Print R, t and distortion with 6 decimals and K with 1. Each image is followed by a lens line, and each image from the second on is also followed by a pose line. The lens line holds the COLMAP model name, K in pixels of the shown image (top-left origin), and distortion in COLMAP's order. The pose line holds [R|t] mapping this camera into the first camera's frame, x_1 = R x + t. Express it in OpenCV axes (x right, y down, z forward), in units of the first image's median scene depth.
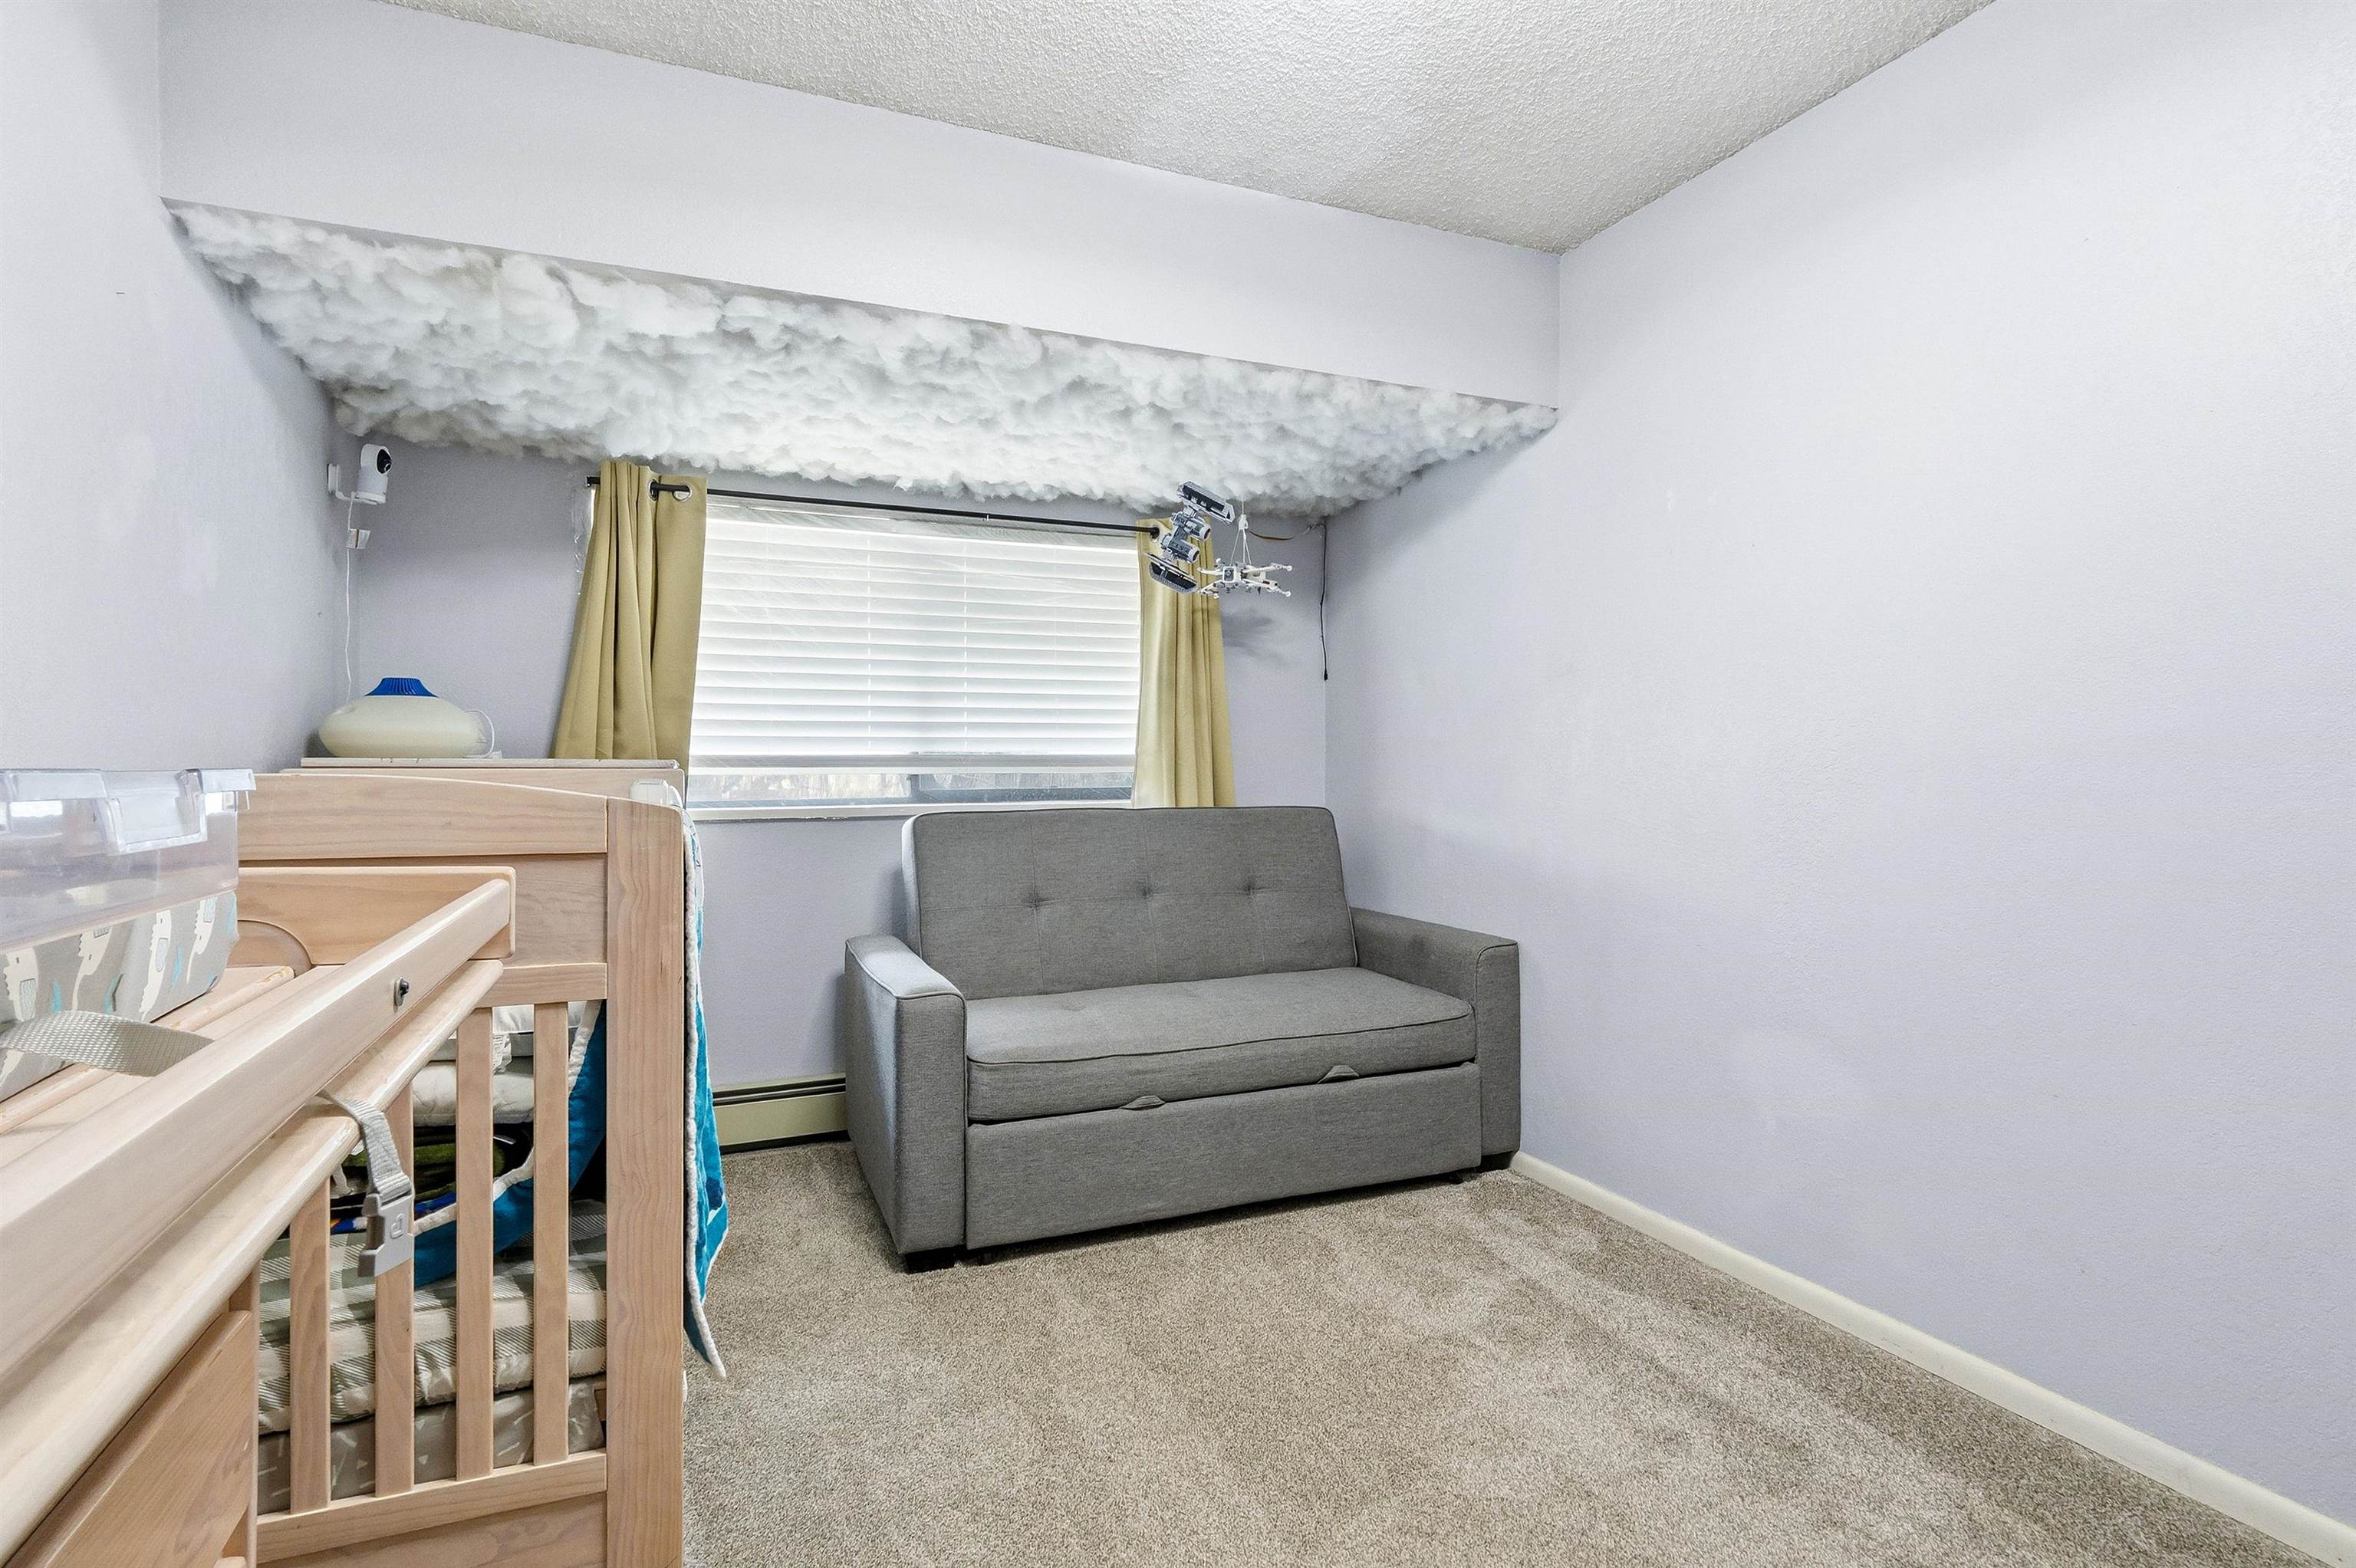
lens RADIAL K [[1147.5, 0, 1174.5], [0, 1147.5, 778.7], [0, 0, 1]] dist [0.016707, -0.019324]
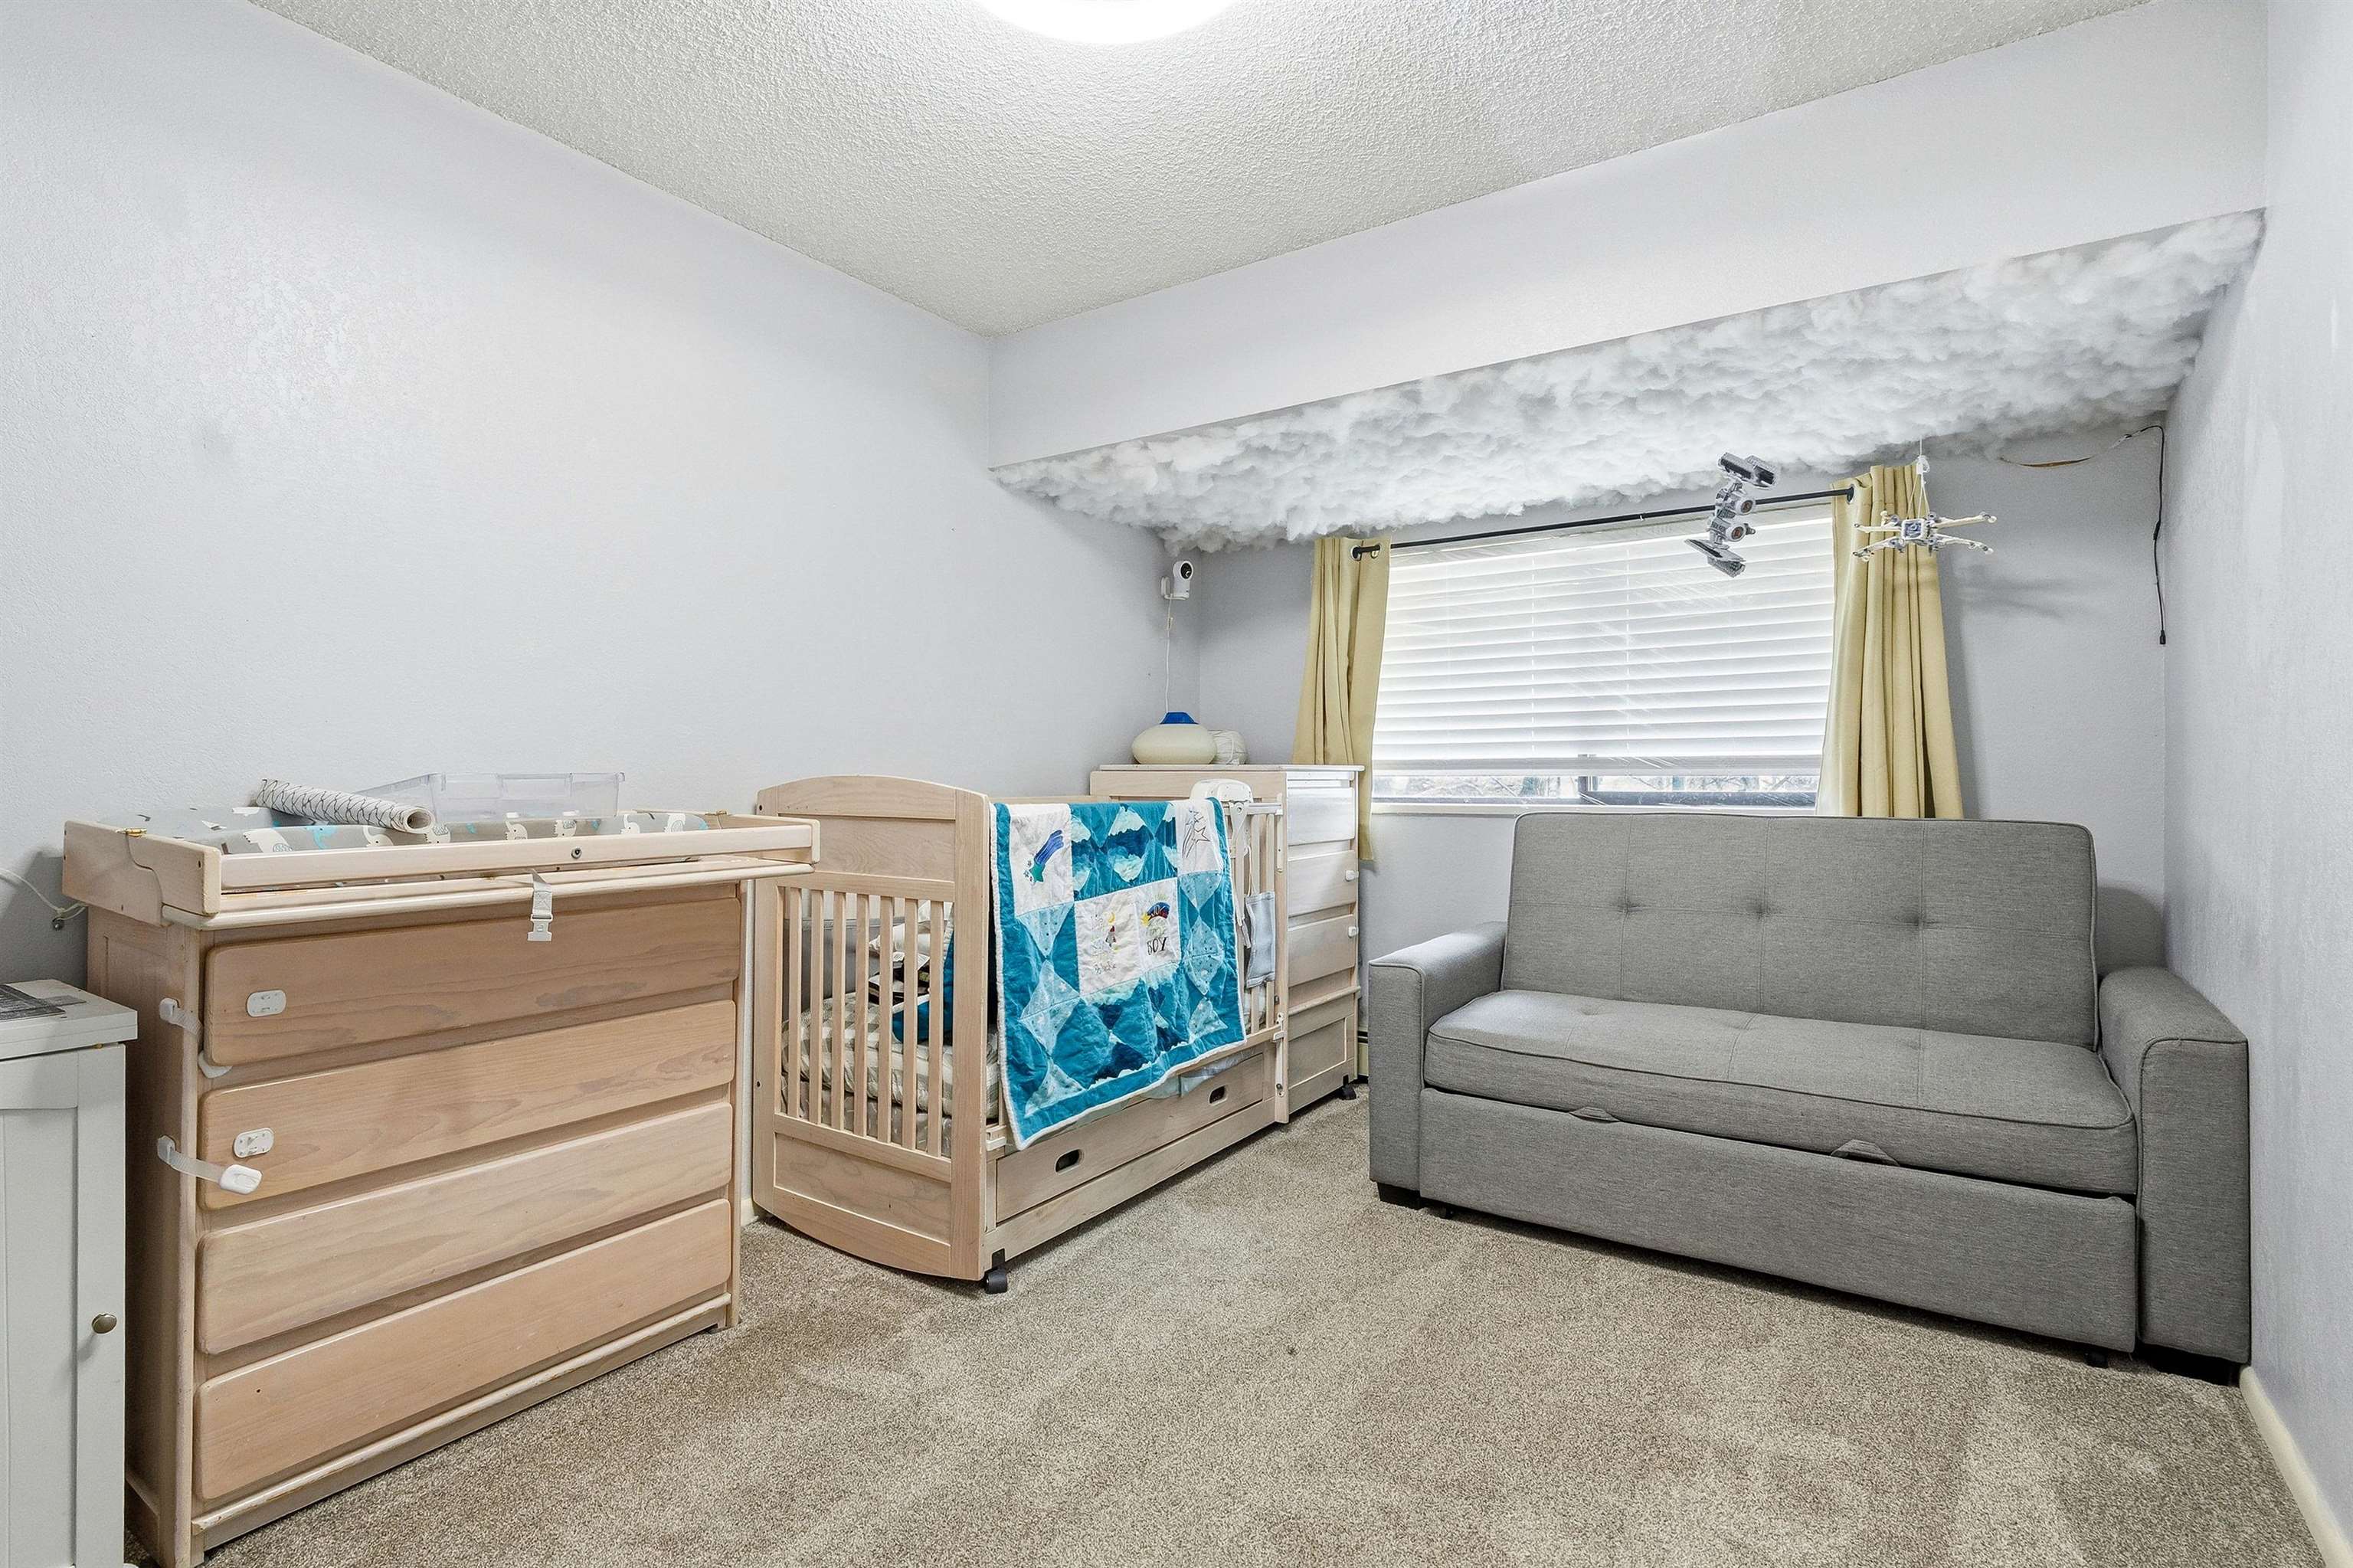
lens RADIAL K [[1135.8, 0, 1164.1], [0, 1135.8, 763.2], [0, 0, 1]] dist [-0.006130, -0.001354]
pose [[0.538406, -0.005012, -0.842671, 0.565878], [-0.006647, 0.999926, -0.010194, -0.003741], [0.842659, 0.011090, 0.538333, 0.164119]]
